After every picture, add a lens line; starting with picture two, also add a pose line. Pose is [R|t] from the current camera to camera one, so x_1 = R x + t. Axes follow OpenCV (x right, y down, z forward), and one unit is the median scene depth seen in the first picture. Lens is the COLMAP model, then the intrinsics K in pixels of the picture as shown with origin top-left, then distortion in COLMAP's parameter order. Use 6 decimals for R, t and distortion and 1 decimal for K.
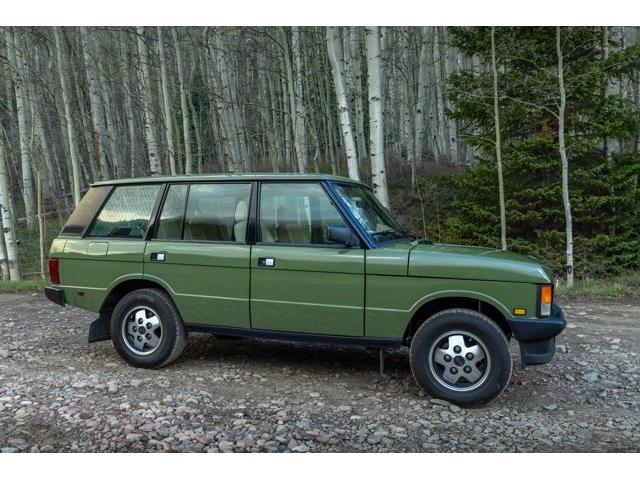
lens RADIAL K [[540.6, 0, 321.5], [0, 540.6, 241.1], [0, 0, 1]] dist [-0.001556, 0.001508]
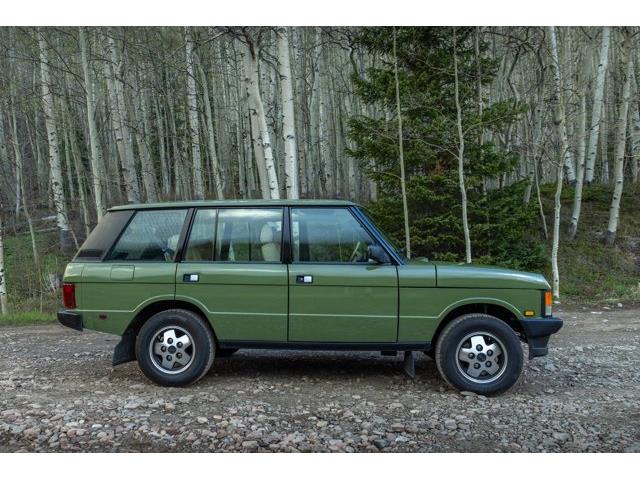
lens RADIAL K [[503.2, 0, 302.1], [0, 503.2, 241.5], [0, 0, 1]] dist [0.002564, -0.002191]
pose [[0.973431, -0.007635, 0.228853, -0.335097], [0.019760, 0.998517, -0.050738, 0.013543], [-0.228126, 0.053912, 0.972138, -0.000719]]
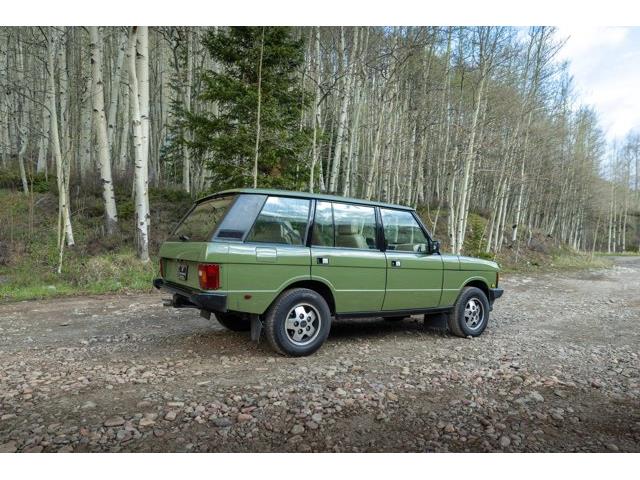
lens RADIAL K [[436.6, 0, 319.4], [0, 436.6, 239.3], [0, 0, 1]] dist [0.001254, 0.001012]
pose [[0.607984, 0.027557, 0.793471, -1.152154], [-0.023202, 0.999587, -0.016938, -0.002076], [-0.793610, -0.008112, 0.608373, 0.436543]]
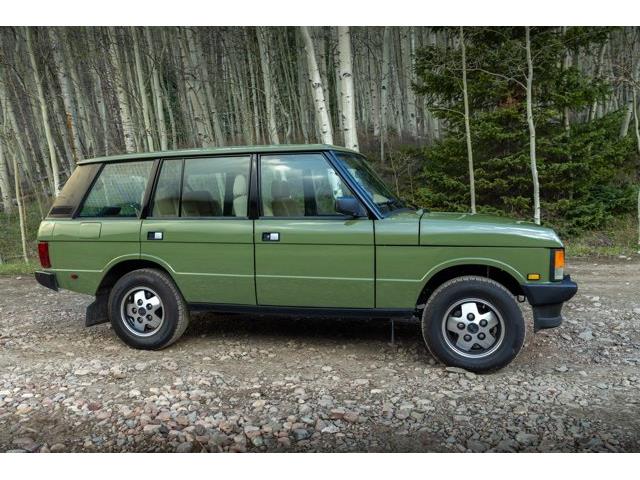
lens RADIAL K [[500.6, 0, 322.2], [0, 500.6, 241.9], [0, 0, 1]] dist [0.000740, -0.000527]
pose [[0.996989, -0.038855, 0.067112, -0.069576], [0.035105, 0.997804, 0.056173, 0.000601], [-0.069147, -0.053648, 0.996163, 0.092620]]
